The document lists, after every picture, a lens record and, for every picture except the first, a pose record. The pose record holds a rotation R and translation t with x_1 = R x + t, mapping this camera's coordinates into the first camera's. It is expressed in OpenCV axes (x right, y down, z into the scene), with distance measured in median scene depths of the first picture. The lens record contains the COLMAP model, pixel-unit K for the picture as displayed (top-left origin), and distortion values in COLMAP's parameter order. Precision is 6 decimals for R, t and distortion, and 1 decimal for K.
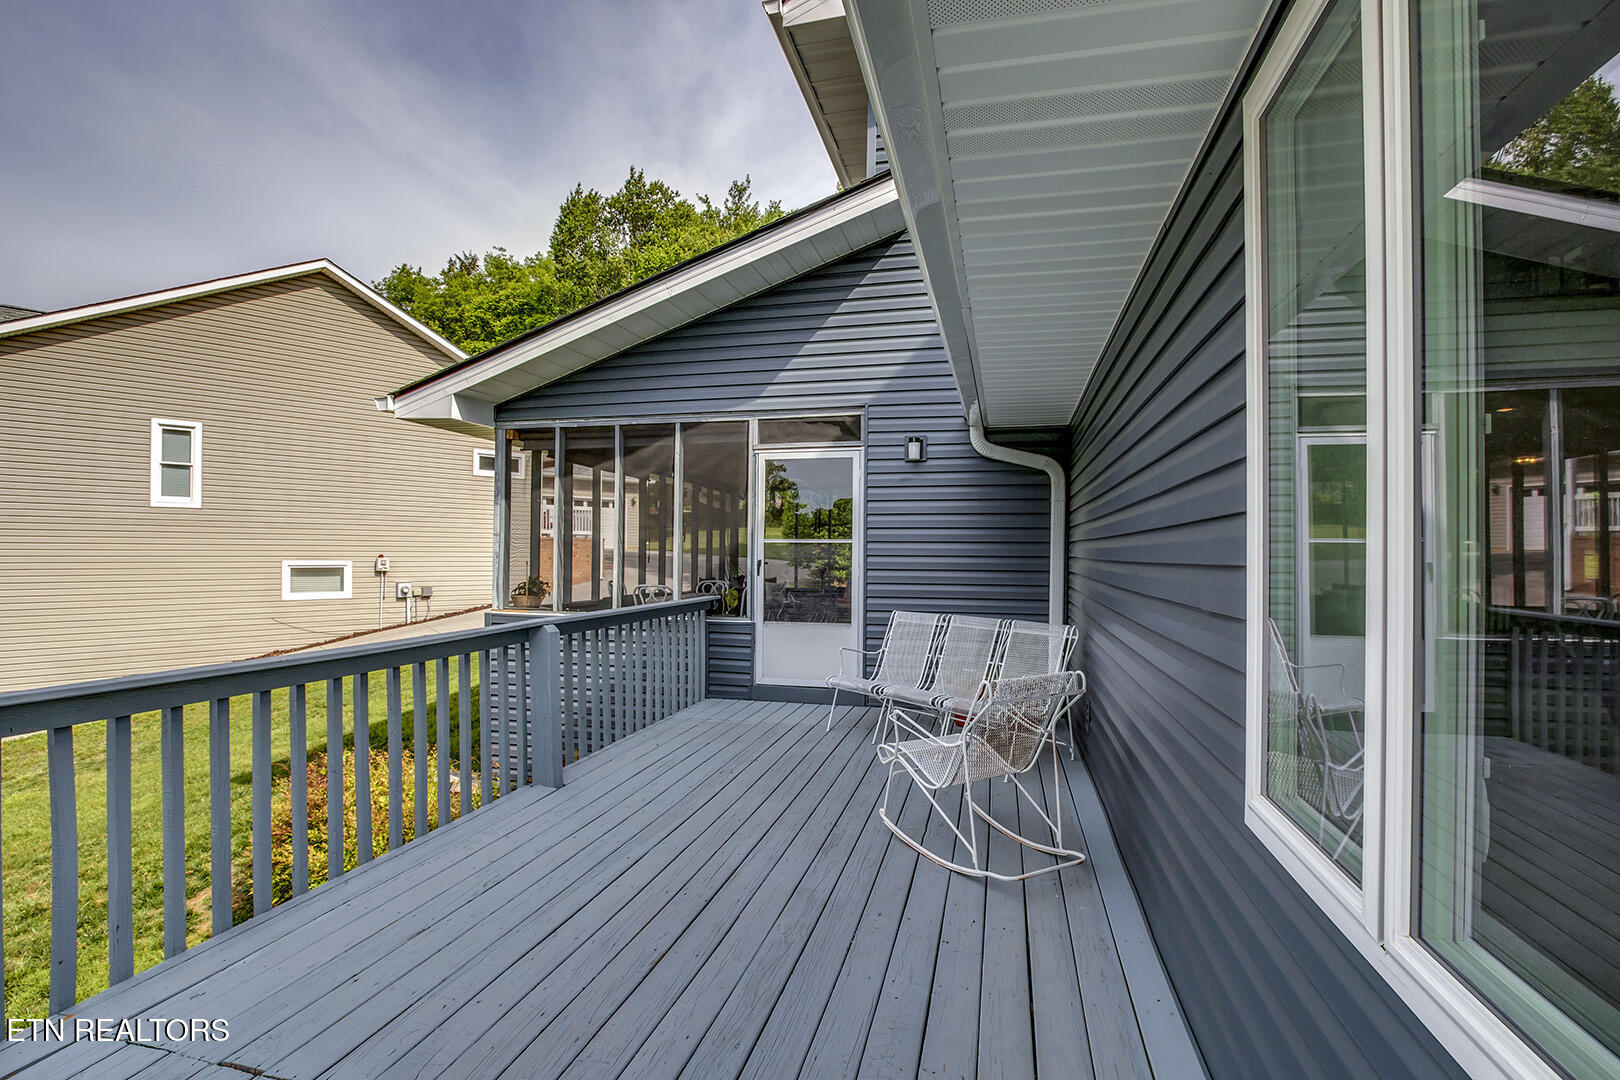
lens RADIAL K [[772.5, 0, 810.4], [0, 772.5, 544.9], [0, 0, 1]] dist [-0.001964, -0.000141]
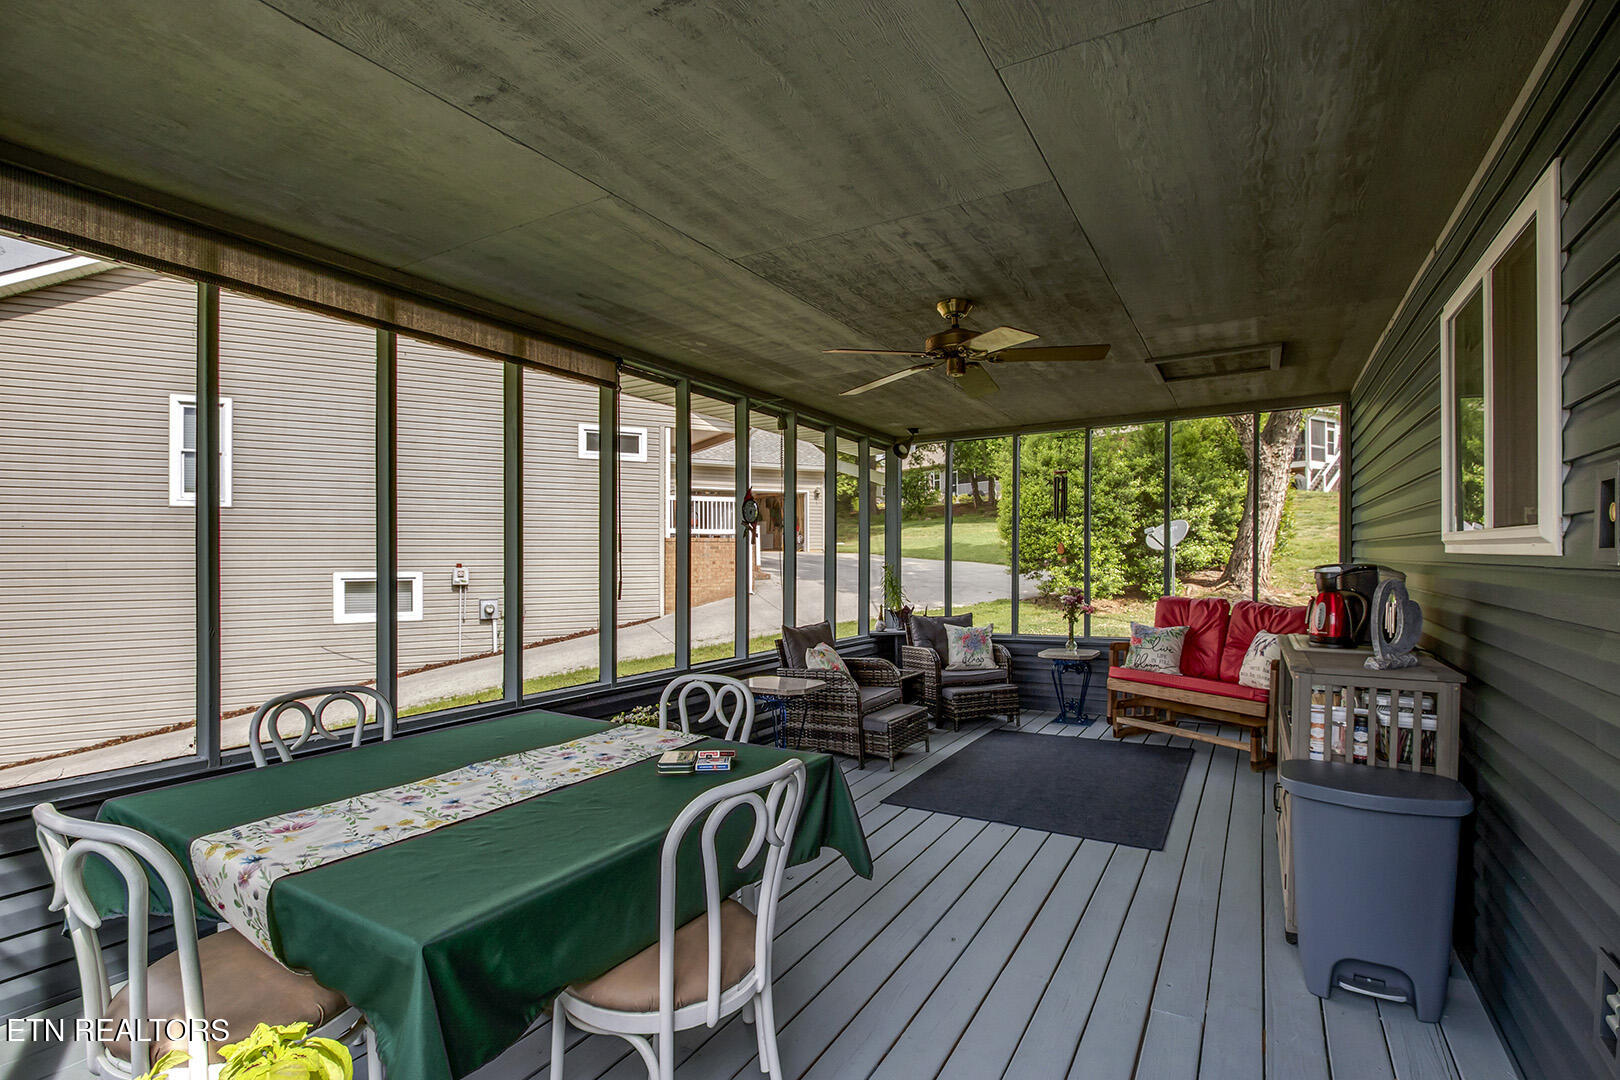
lens RADIAL K [[772.5, 0, 821.5], [0, 772.5, 544.7], [0, 0, 1]] dist [-0.001964, -0.000141]
pose [[0.958323, -0.012352, -0.285420, 0.011283], [0.011846, 0.999924, -0.003498, 0.000564], [0.285442, -0.000029, 0.958396, 0.359243]]
